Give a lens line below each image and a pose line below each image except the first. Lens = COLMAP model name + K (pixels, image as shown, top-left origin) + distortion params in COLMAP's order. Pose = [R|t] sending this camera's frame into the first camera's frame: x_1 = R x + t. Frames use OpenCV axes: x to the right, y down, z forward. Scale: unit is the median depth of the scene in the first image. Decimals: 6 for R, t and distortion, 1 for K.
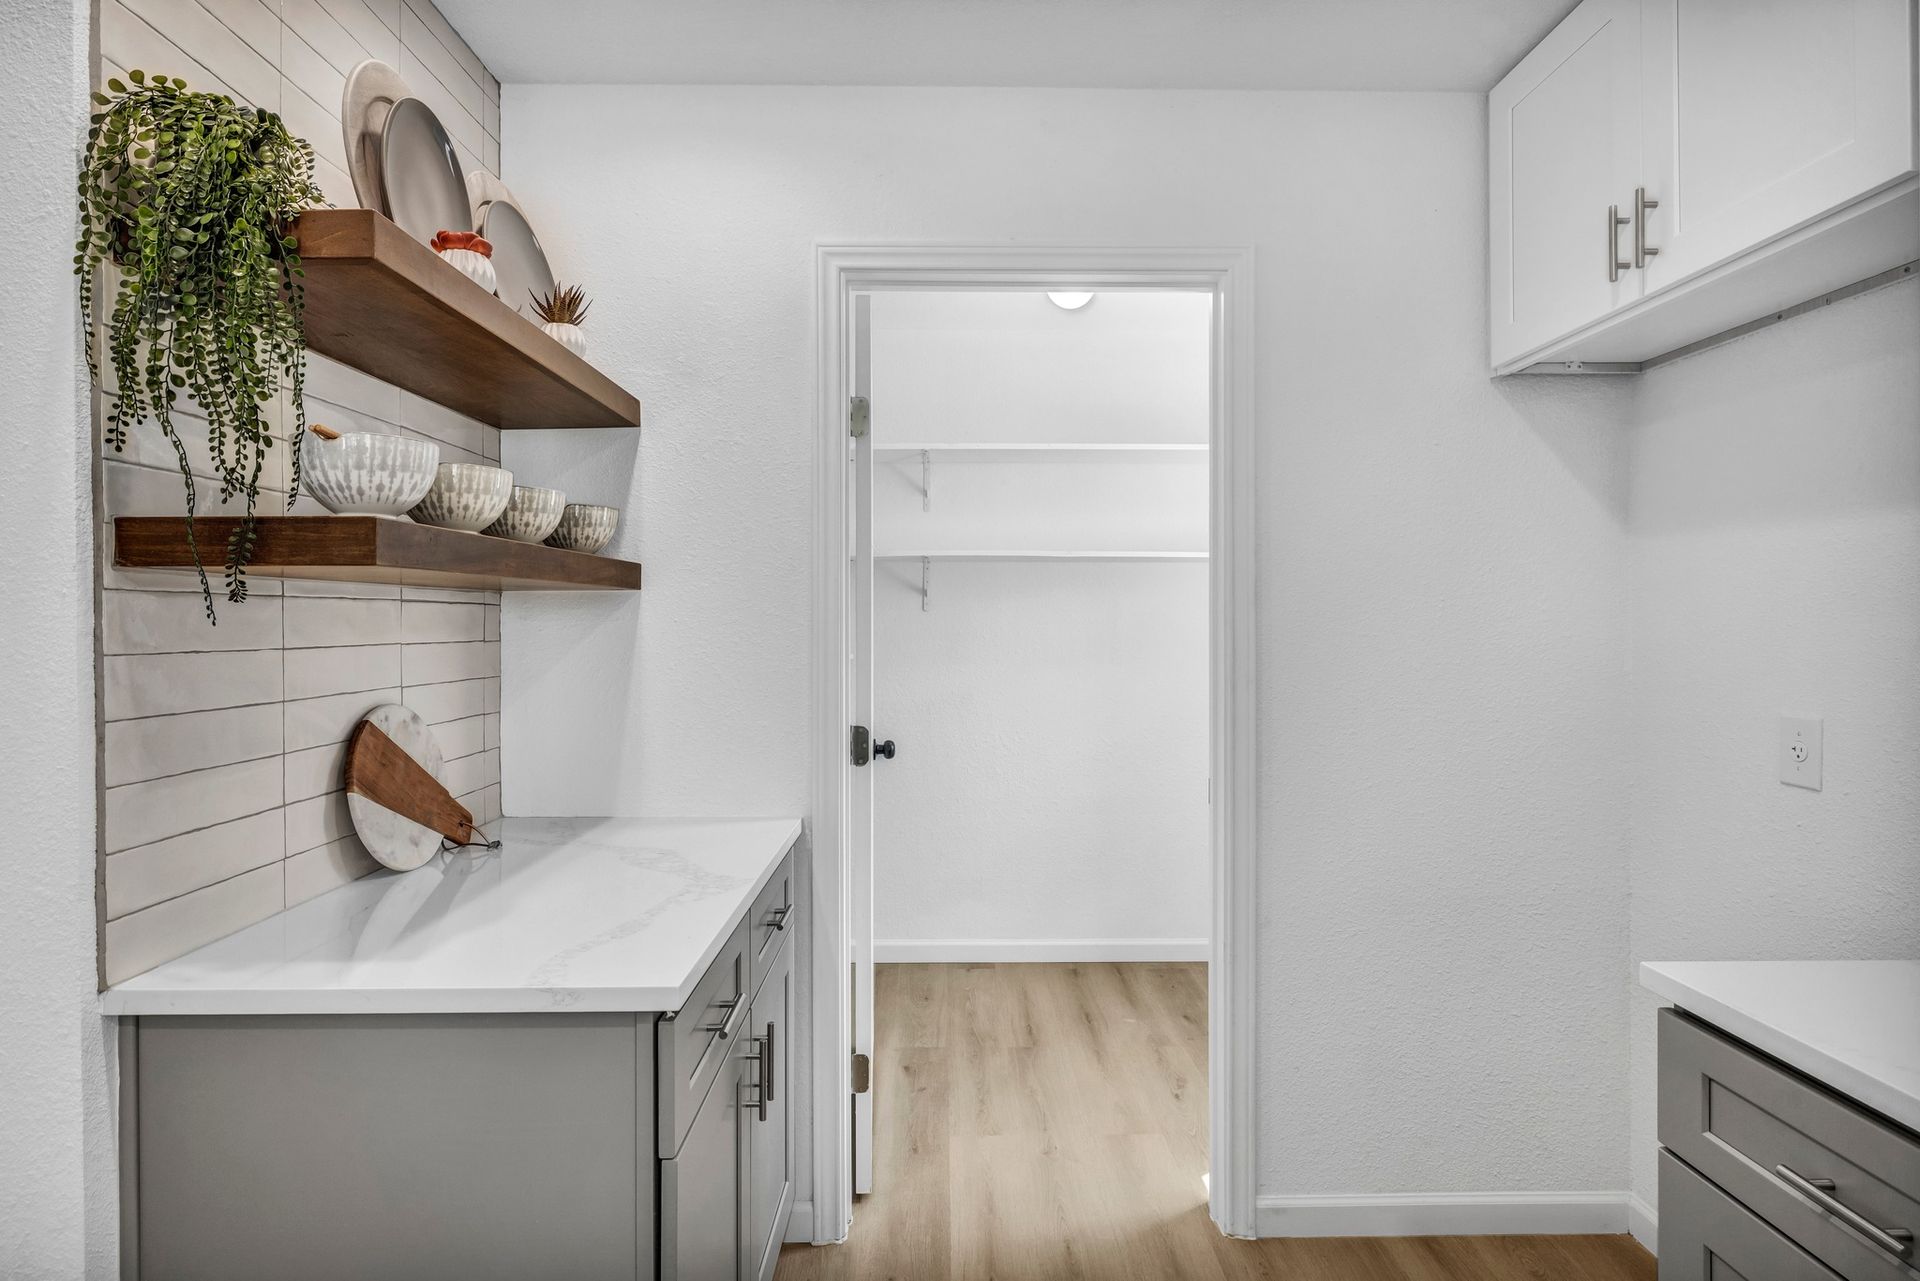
lens RADIAL K [[973.0, 0, 962.5], [0, 973.0, 632.3], [0, 0, 1]] dist [-0.000550, -0.000064]
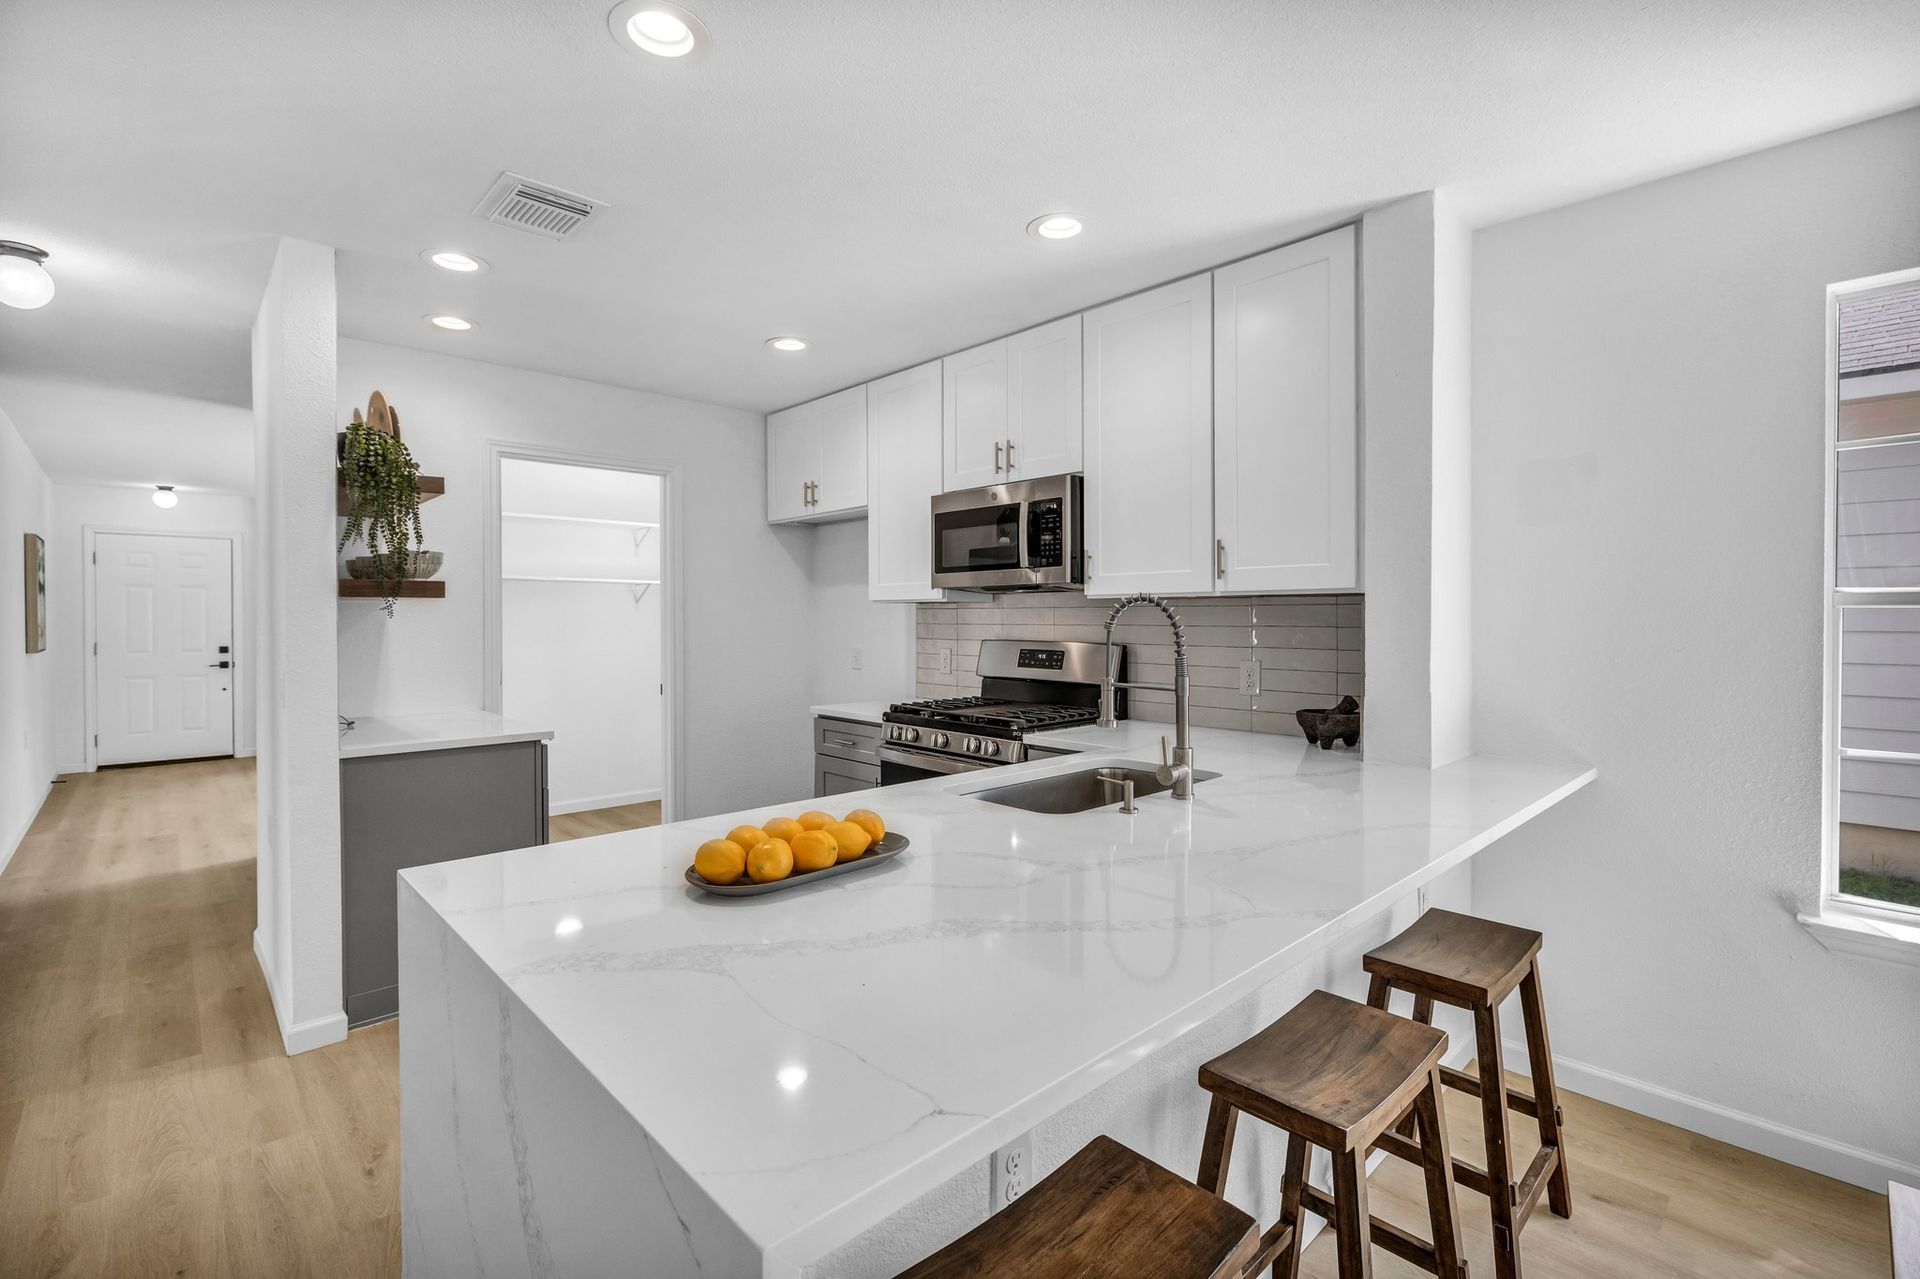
lens RADIAL K [[845.8, 0, 959.6], [0, 845.8, 630.4], [0, 0, 1]] dist [0.000208, 0.000003]
pose [[0.731752, -0.007895, 0.681525, -0.667256], [0.005222, 0.999968, 0.005977, 0.012319], [-0.681551, -0.000815, 0.731770, -1.074317]]
